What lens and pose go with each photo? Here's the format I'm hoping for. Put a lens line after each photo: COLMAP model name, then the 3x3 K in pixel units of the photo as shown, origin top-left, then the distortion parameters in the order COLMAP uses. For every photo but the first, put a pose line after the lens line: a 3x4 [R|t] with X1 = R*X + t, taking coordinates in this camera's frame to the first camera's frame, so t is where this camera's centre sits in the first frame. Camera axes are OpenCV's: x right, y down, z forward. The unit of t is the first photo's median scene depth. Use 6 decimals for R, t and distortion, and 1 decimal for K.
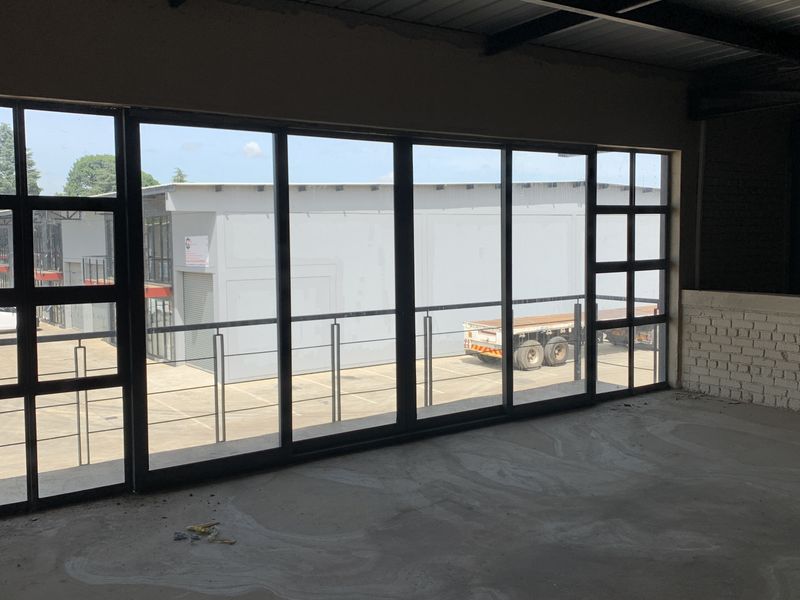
lens RADIAL K [[786.5, 0, 406.8], [0, 786.5, 299.6], [0, 0, 1]] dist [0.011558, 0.000000]
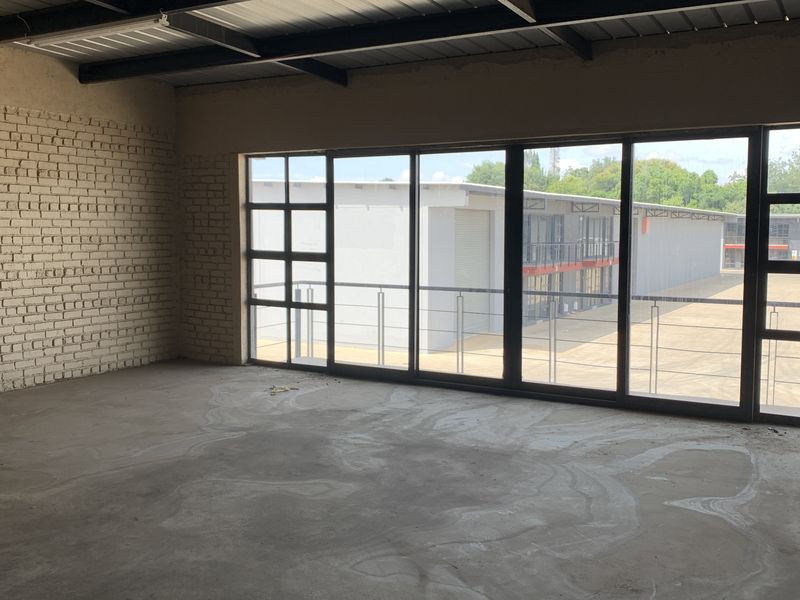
lens RADIAL K [[786.5, 0, 408.6], [0, 786.5, 297.8], [0, 0, 1]] dist [0.011558, 0.000000]
pose [[0.428073, 0.098533, -0.898357, 1.374077], [-0.057178, 0.995000, 0.081887, -0.090009], [0.901933, 0.016313, 0.431567, 0.390815]]
